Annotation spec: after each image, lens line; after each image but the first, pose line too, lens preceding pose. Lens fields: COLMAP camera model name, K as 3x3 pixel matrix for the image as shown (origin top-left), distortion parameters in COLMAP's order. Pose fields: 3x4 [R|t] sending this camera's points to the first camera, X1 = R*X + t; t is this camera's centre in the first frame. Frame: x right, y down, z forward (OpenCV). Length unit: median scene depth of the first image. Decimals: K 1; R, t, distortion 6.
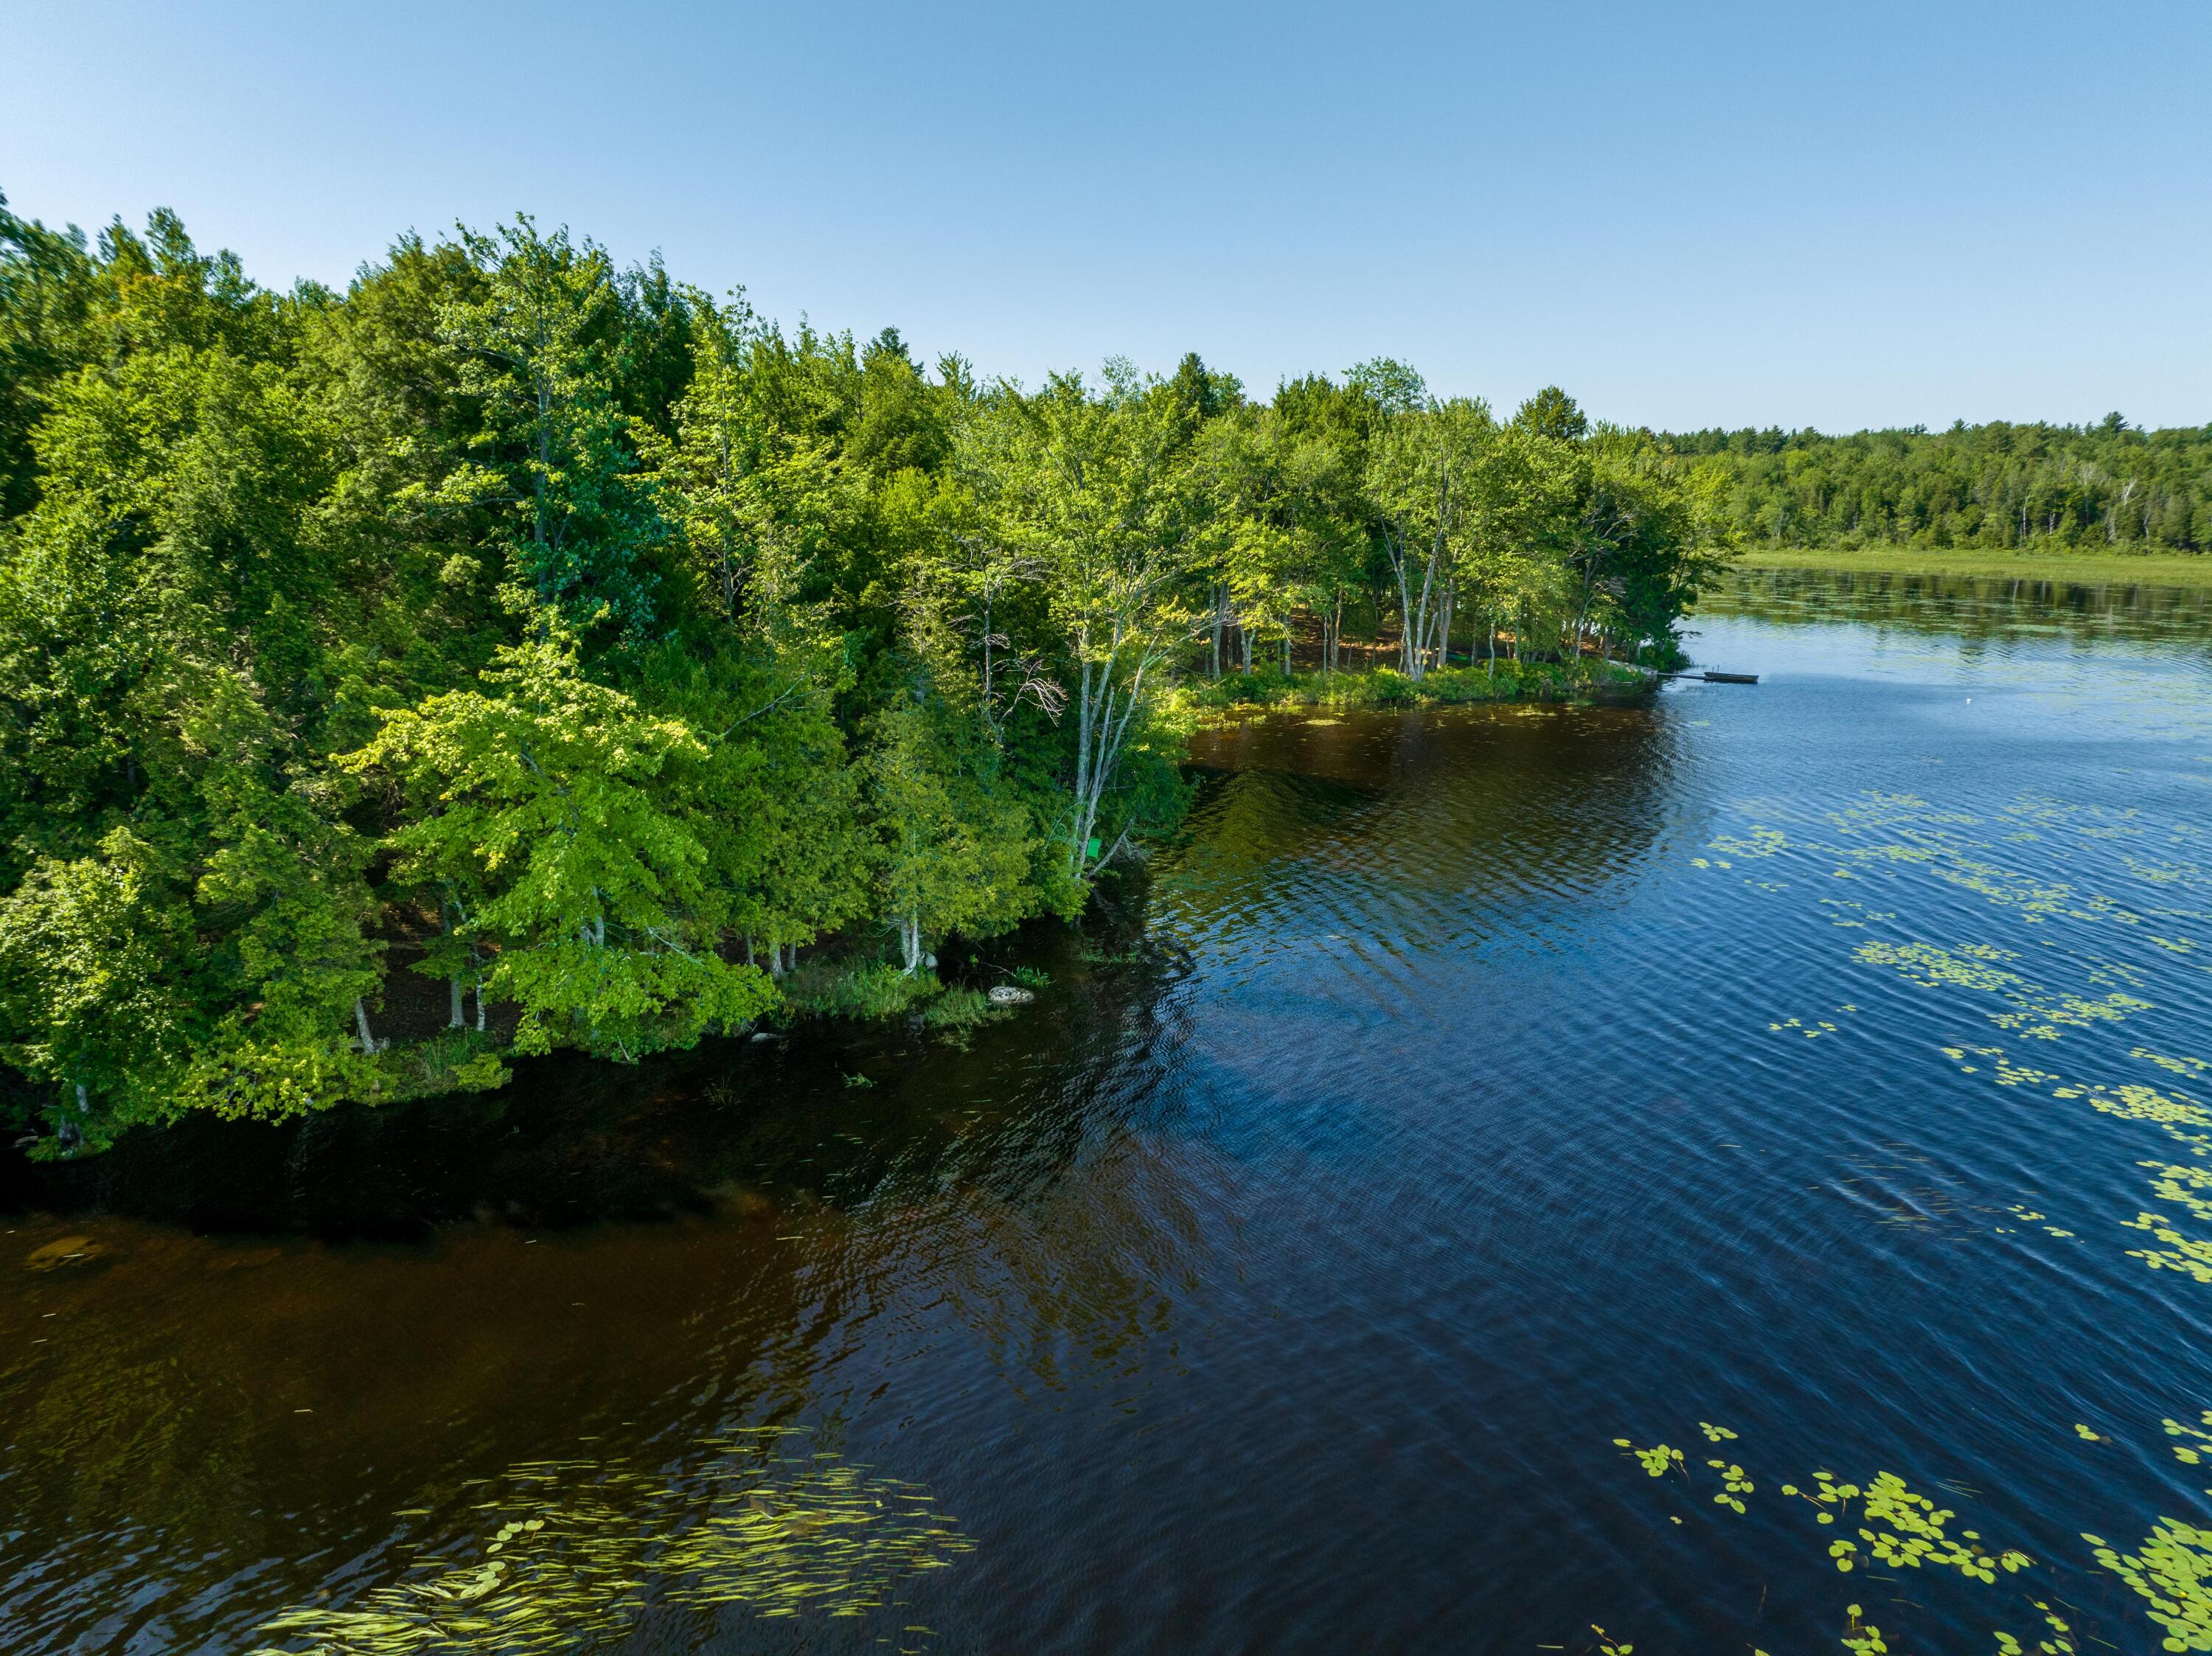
lens RADIAL K [[1565.2, 0, 1104.4], [0, 1565.2, 829.0], [0, 0, 1]] dist [-0.046068, 0.006932]
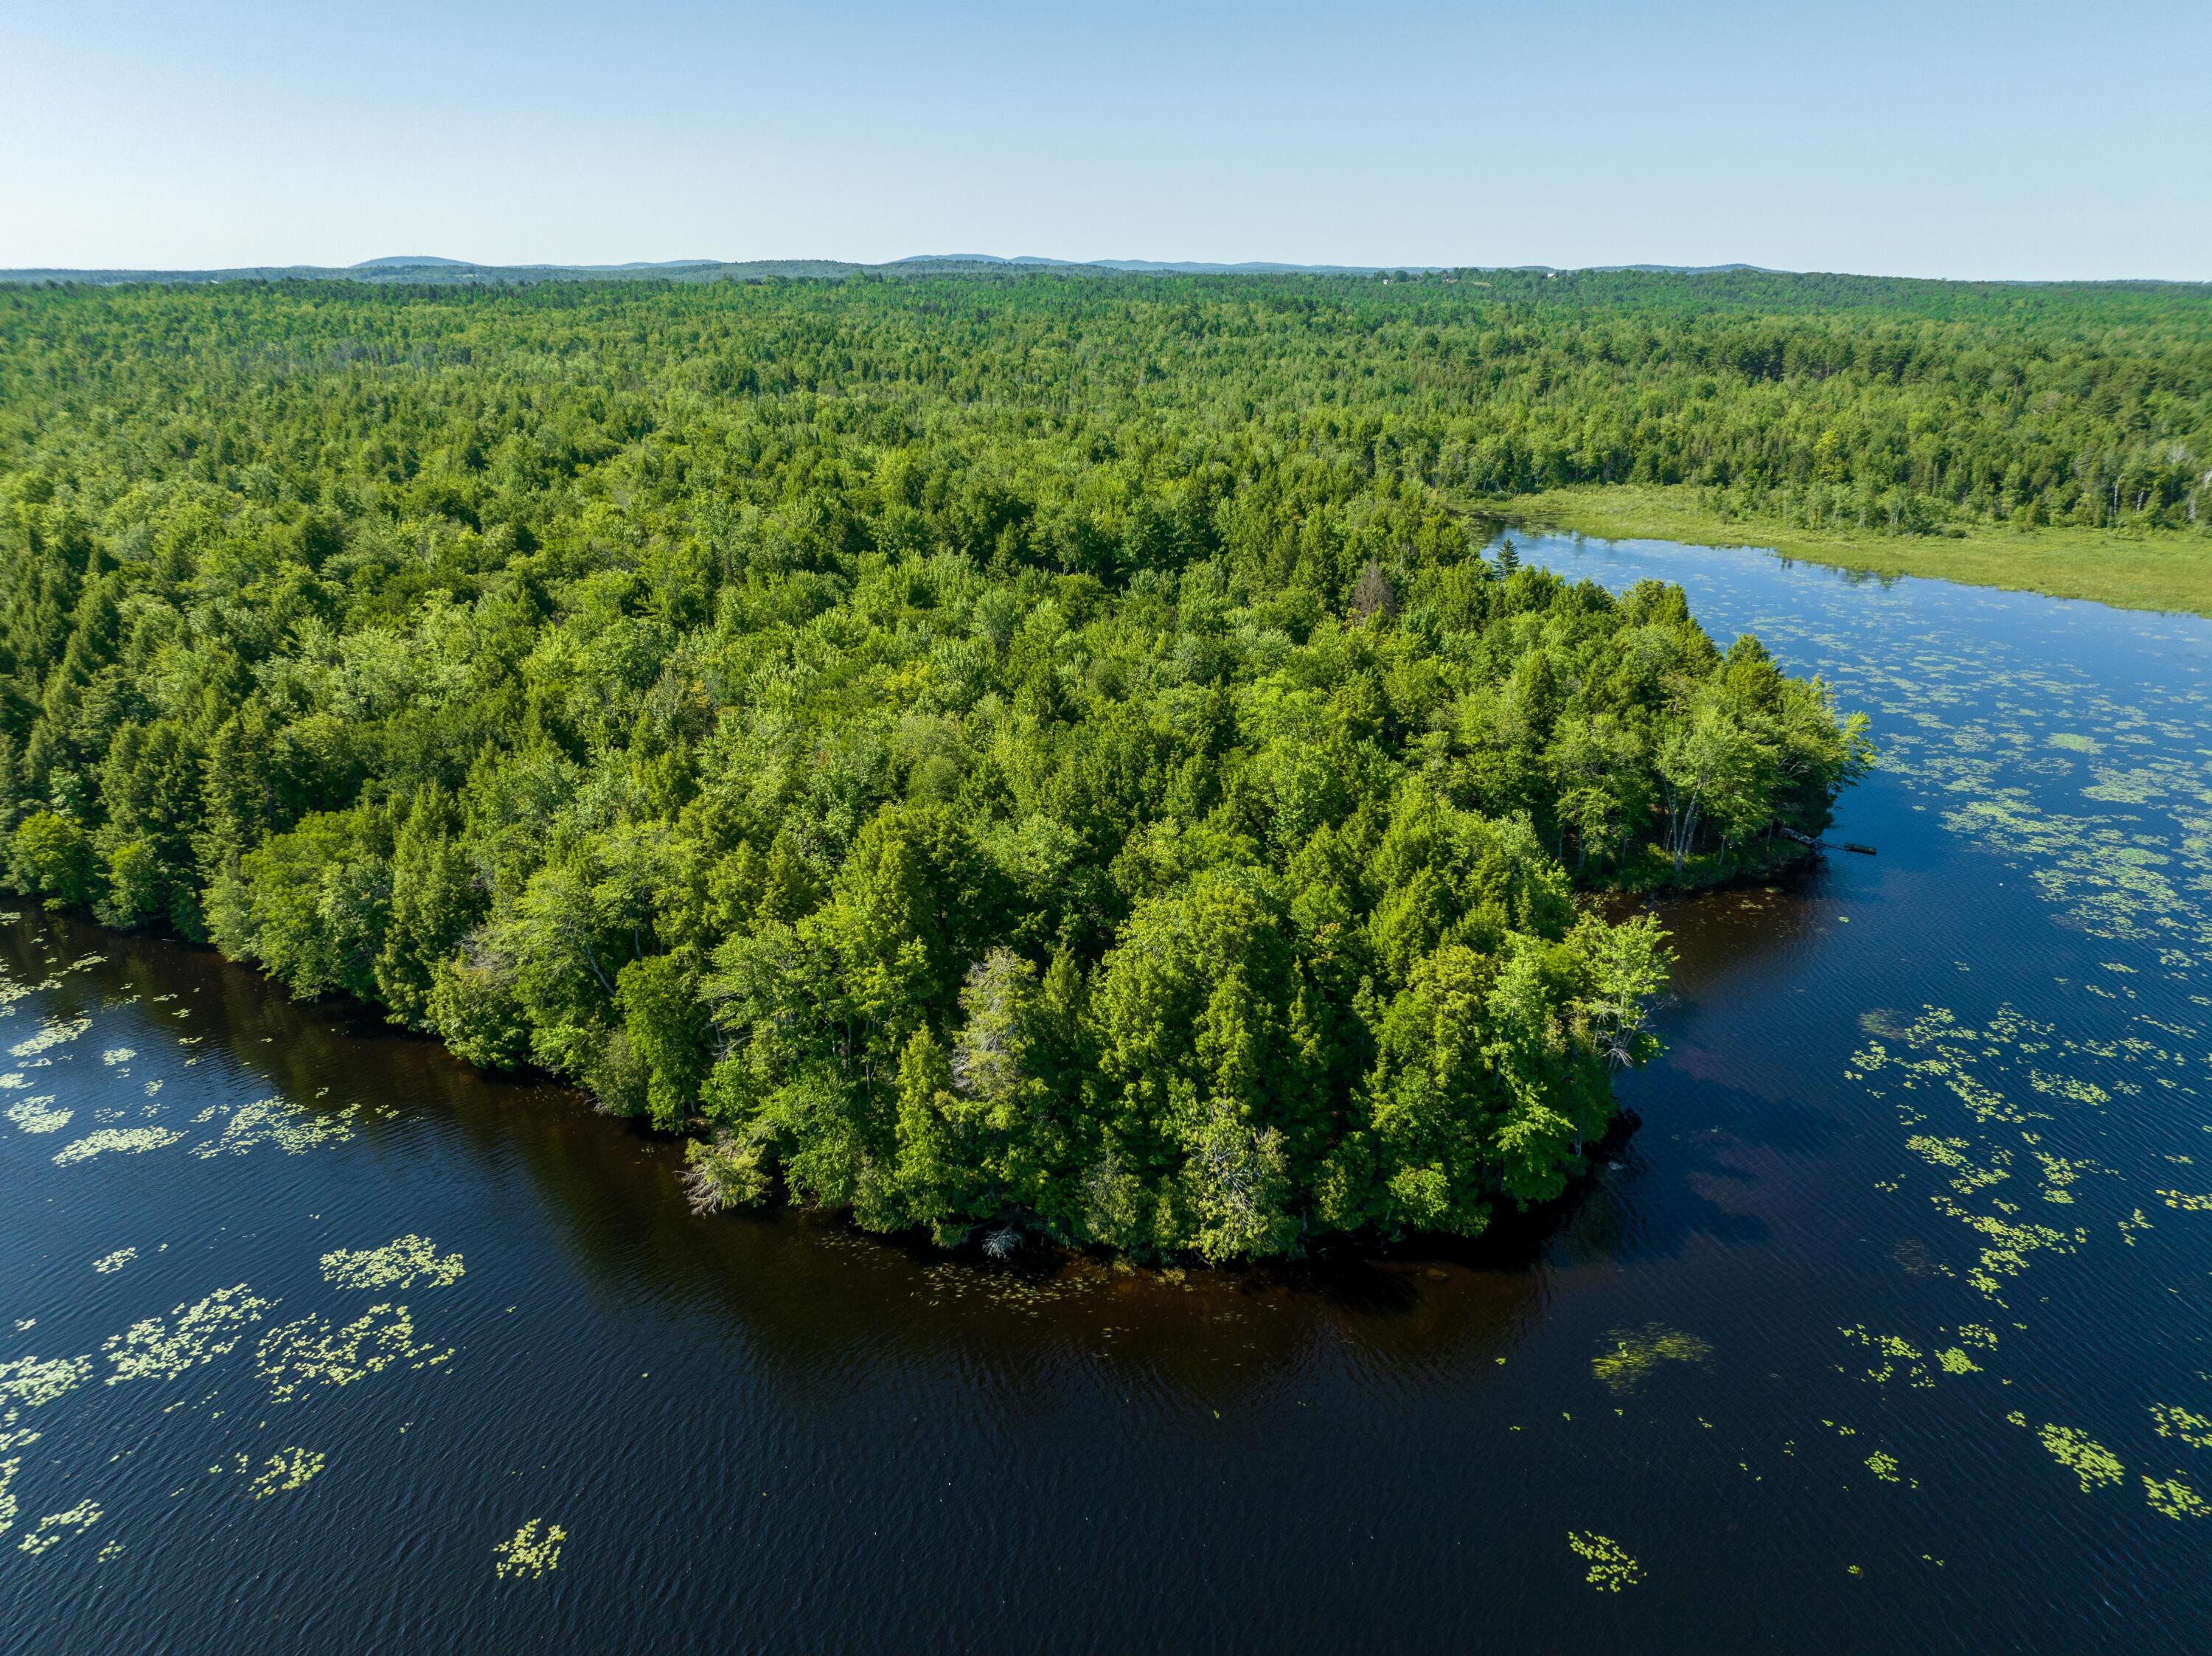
lens RADIAL K [[1565.2, 0, 1106.8], [0, 1565.2, 827.8], [0, 0, 1]] dist [-0.046068, 0.006932]
pose [[0.998771, 0.017815, -0.046257, -0.096858], [-0.011736, 0.991638, 0.128512, -0.096113], [0.048160, -0.127811, 0.990629, -0.202639]]
